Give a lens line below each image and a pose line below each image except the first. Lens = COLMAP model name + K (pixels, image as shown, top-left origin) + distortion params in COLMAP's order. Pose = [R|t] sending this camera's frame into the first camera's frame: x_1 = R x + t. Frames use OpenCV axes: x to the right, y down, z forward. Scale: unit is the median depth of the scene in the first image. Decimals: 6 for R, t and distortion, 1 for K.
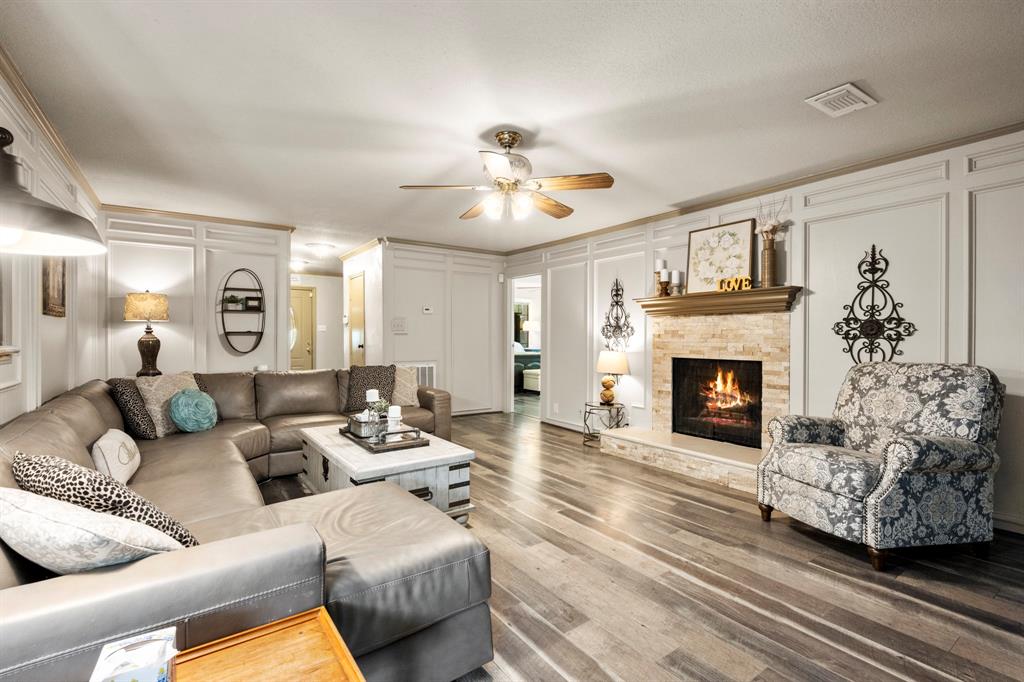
lens RADIAL K [[464.9, 0, 514.5], [0, 464.9, 337.7], [0, 0, 1]] dist [0.000485, -0.000009]
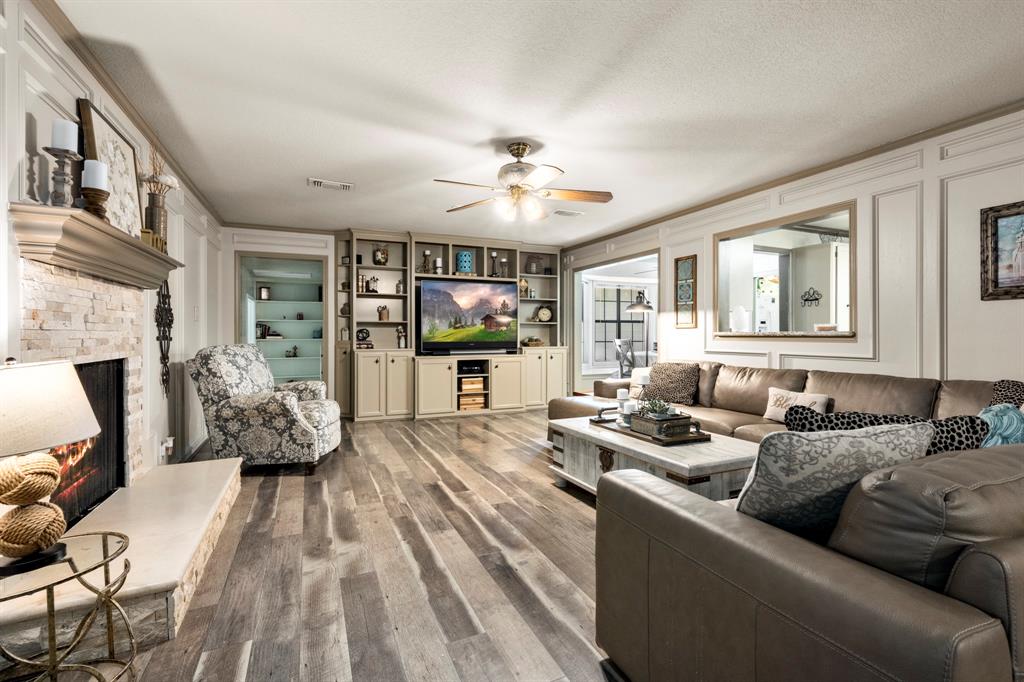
lens RADIAL K [[464.9, 0, 513.0], [0, 464.9, 337.1], [0, 0, 1]] dist [0.000485, -0.000009]
pose [[-0.979239, 0.000436, 0.202710, -0.174723], [0.002370, 0.999954, 0.009297, 0.014170], [-0.202696, 0.009585, -0.979195, 1.605182]]
